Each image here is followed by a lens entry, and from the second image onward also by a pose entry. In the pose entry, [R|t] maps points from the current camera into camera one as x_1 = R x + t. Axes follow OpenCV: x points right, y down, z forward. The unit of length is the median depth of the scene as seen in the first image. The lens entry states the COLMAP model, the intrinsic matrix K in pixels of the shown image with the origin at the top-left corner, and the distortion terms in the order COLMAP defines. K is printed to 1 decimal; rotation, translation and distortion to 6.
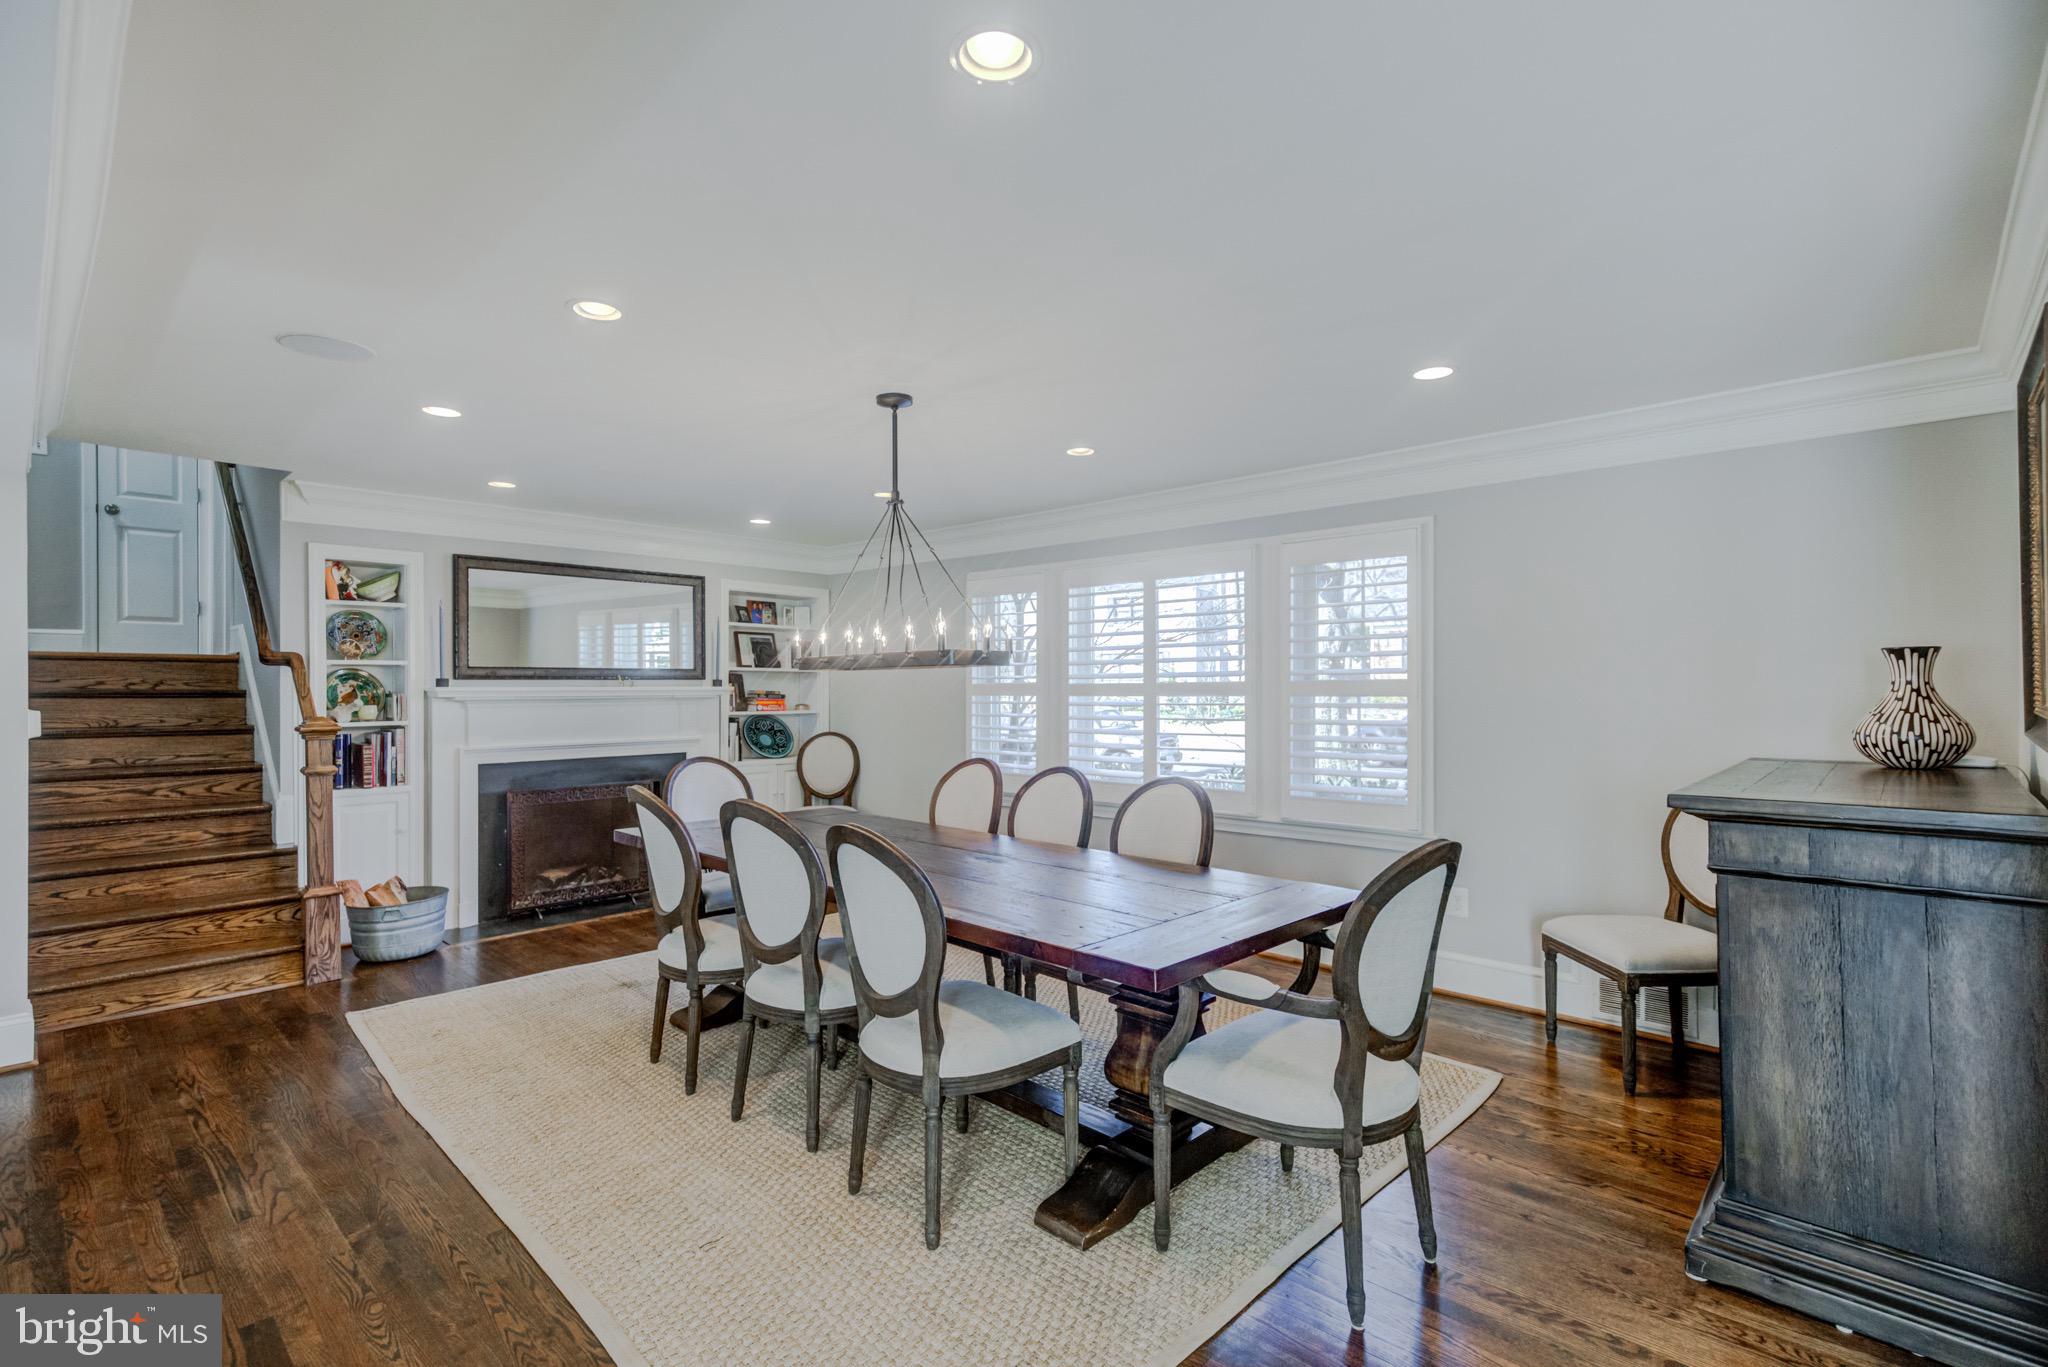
lens RADIAL K [[950.2, 0, 1020.8], [0, 950.2, 687.0], [0, 0, 1]] dist [0.020846, 0.001604]
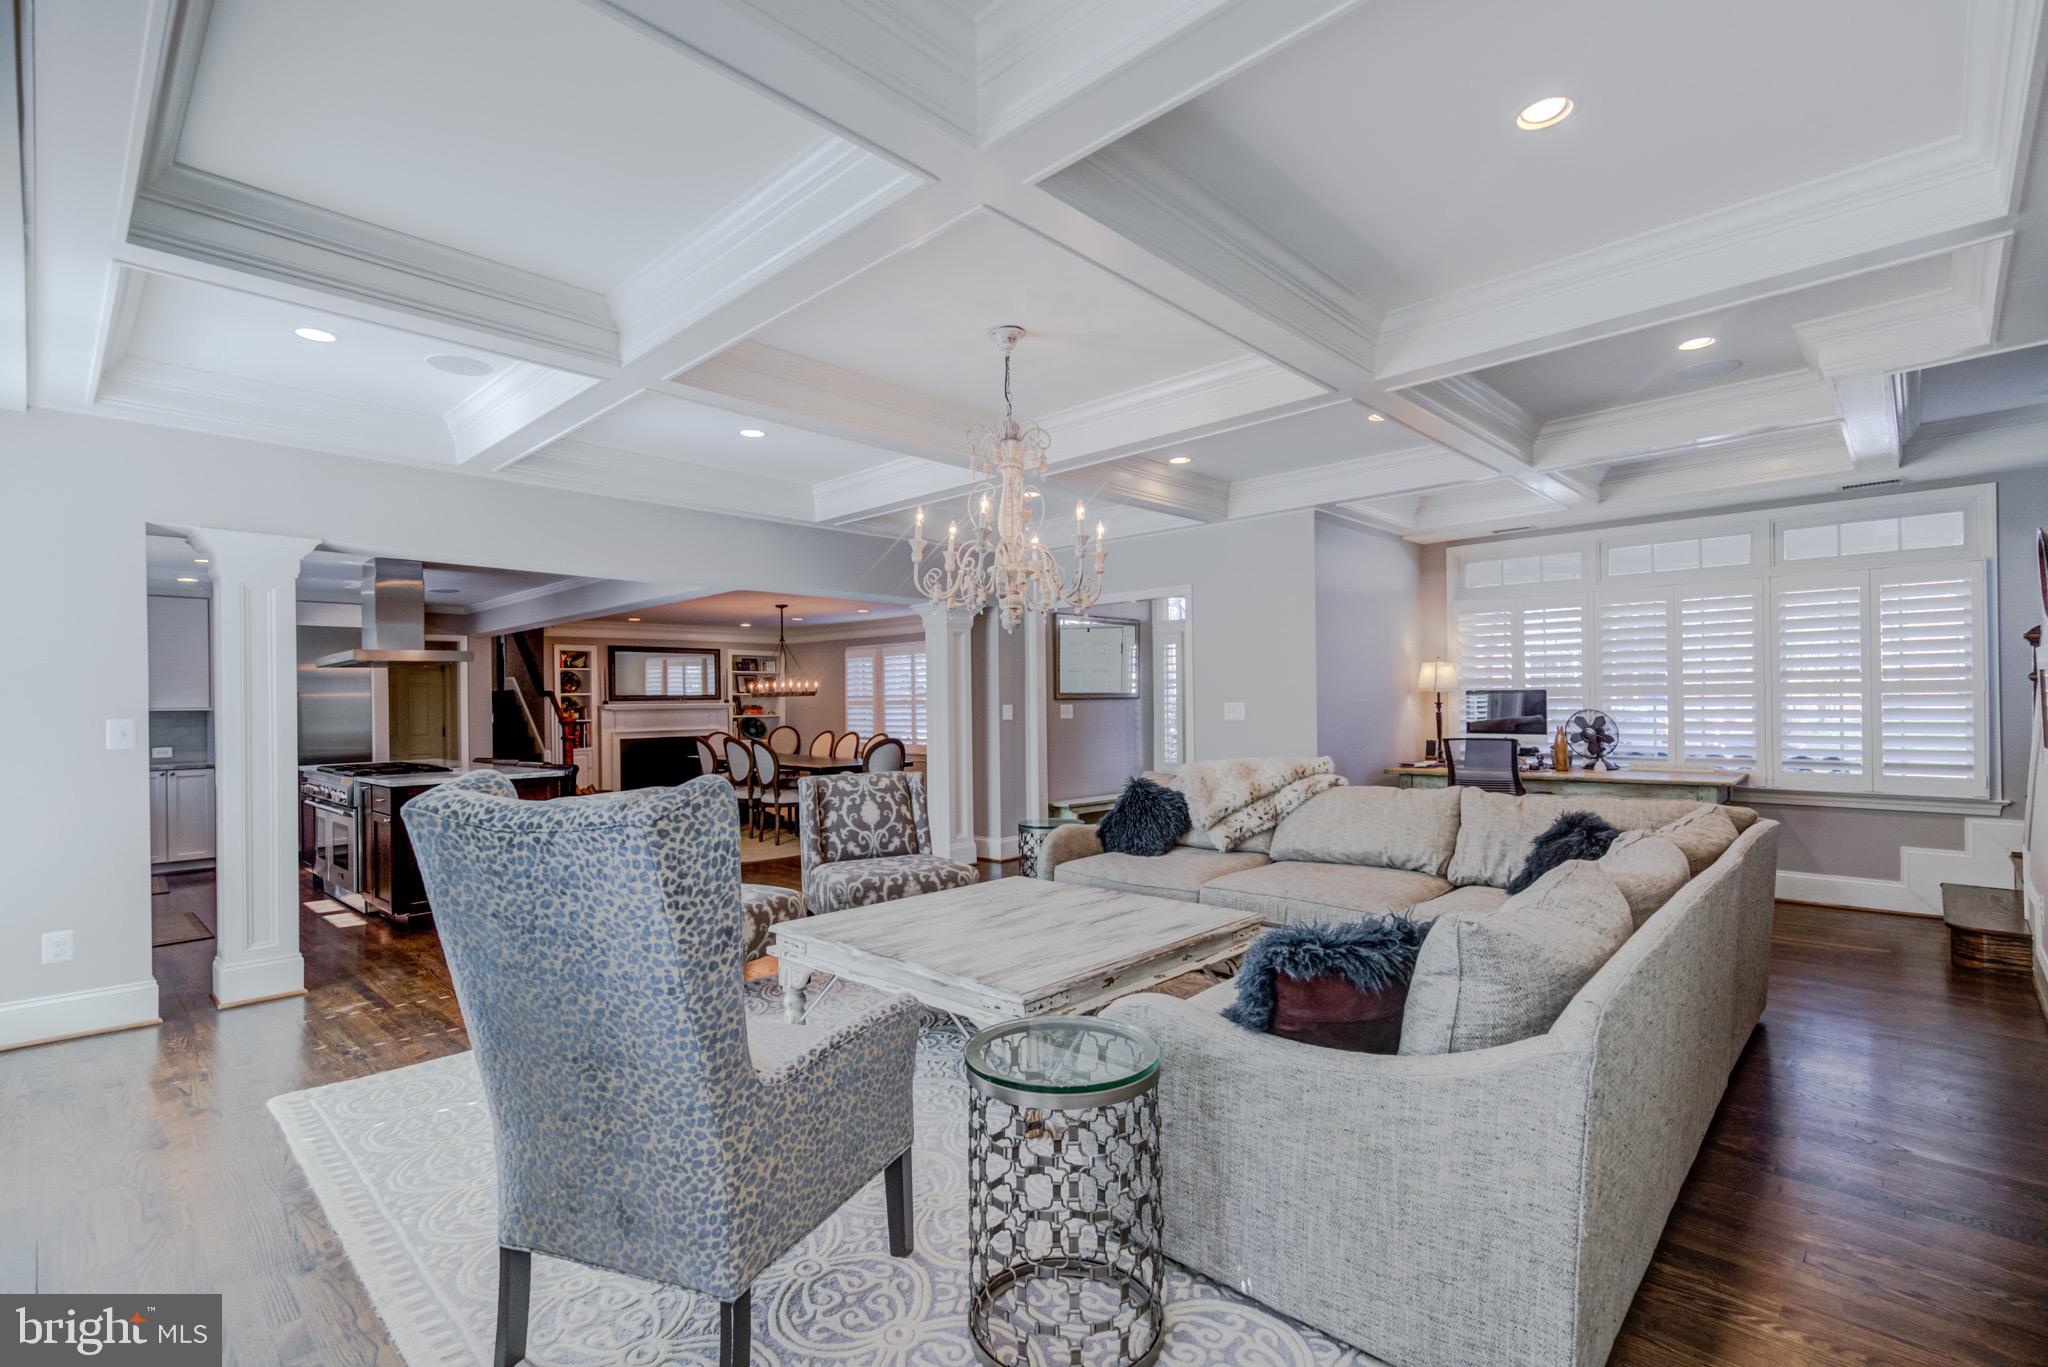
lens RADIAL K [[950.2, 0, 1026.6], [0, 950.2, 691.1], [0, 0, 1]] dist [0.020846, 0.001604]
pose [[0.999885, -0.006827, -0.013555, 0.355858], [0.006713, 0.999942, -0.008448, -0.004795], [0.013612, 0.008356, 0.999872, -1.043467]]
